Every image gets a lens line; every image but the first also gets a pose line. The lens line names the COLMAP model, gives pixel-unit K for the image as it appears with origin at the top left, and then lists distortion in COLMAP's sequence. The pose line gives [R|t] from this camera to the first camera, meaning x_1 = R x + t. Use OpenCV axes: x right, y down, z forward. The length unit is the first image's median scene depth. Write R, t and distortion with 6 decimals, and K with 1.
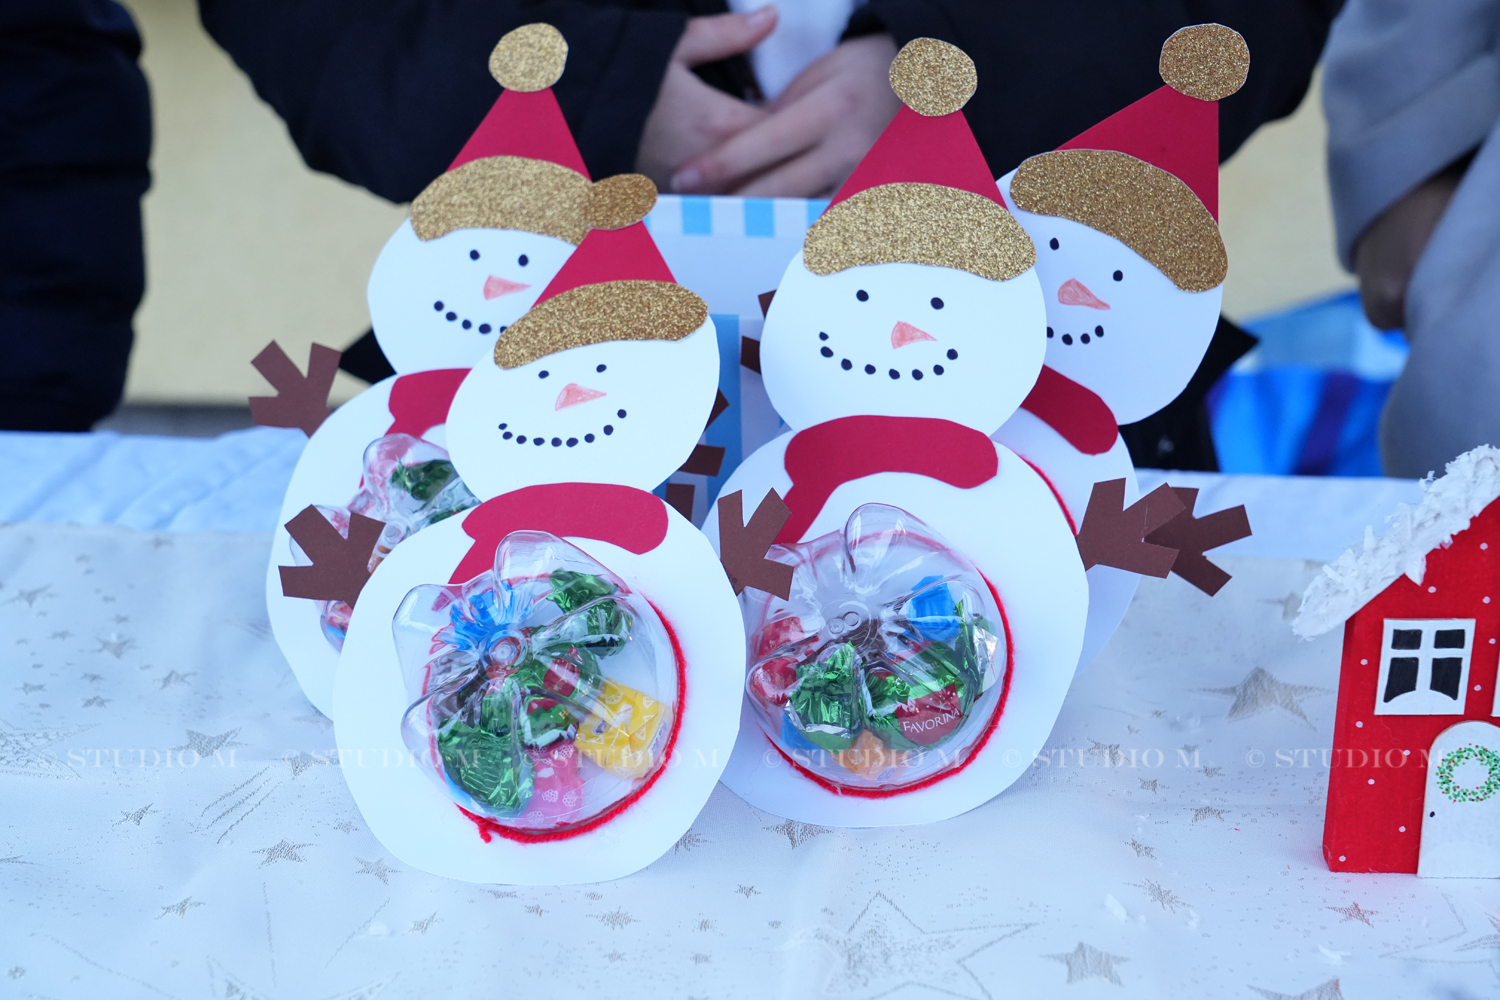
lens RADIAL K [[2323.3, 0, 750.6], [0, 2323.3, 500.2], [0, 0, 1]] dist [0.052615, 0.000000]
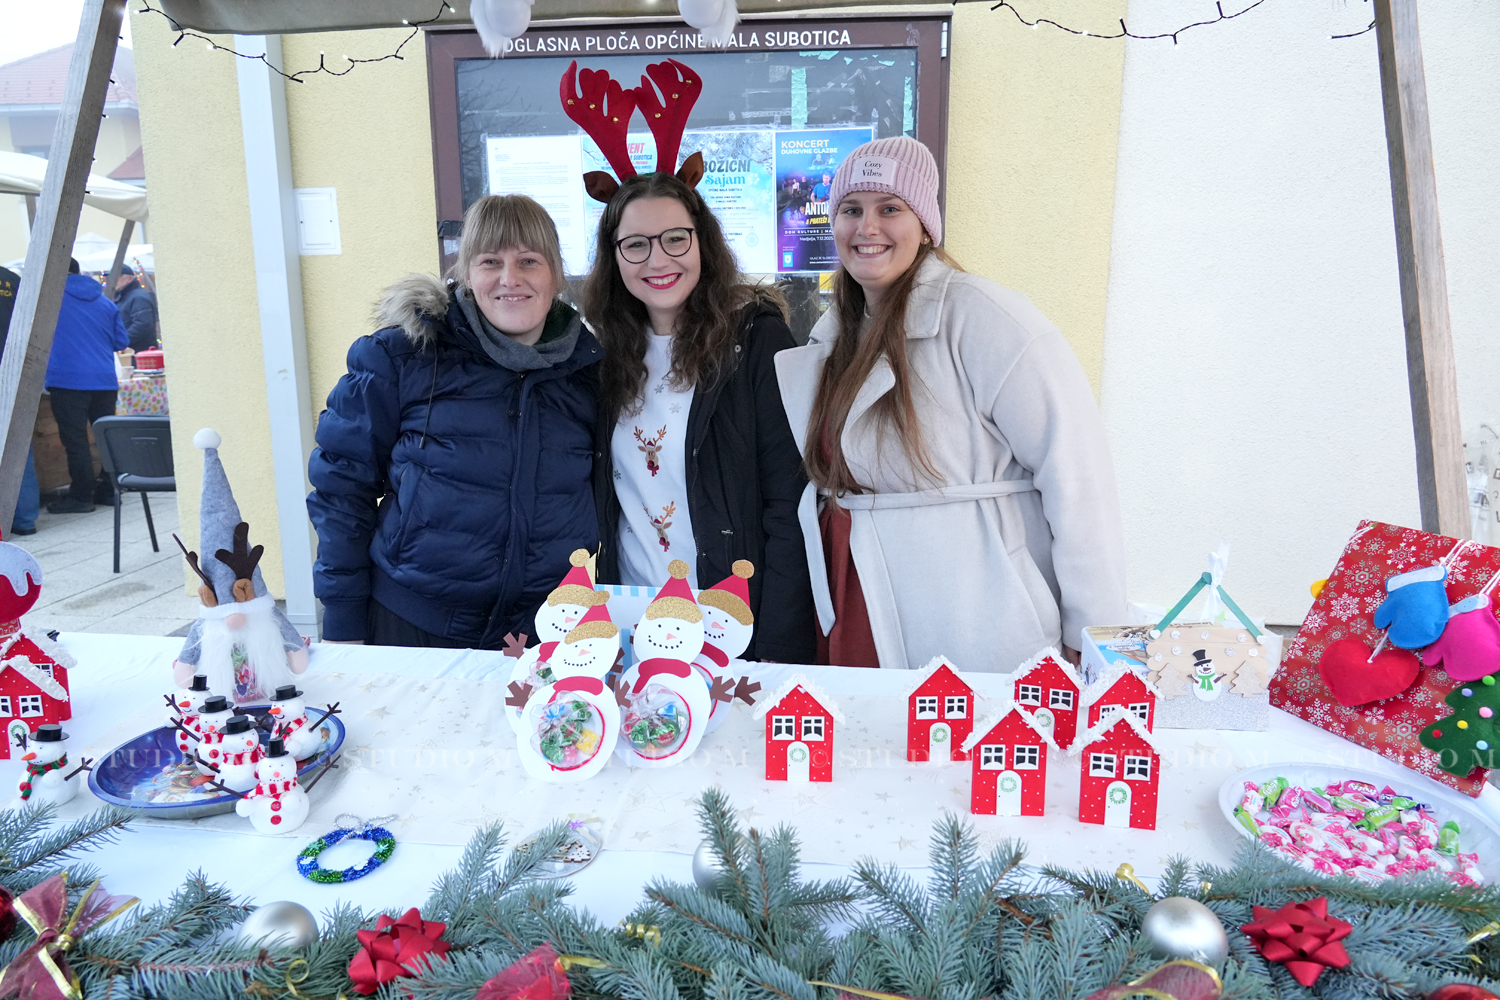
lens RADIAL K [[1001.3, 0, 747.3], [0, 1001.3, 491.6], [0, 0, 1]] dist [-0.002368, 0.000566]
pose [[0.999778, 0.003209, -0.020811, 0.233875], [-0.005972, 0.990950, -0.134095, -0.089651], [0.020193, 0.134190, 0.990750, -0.686011]]
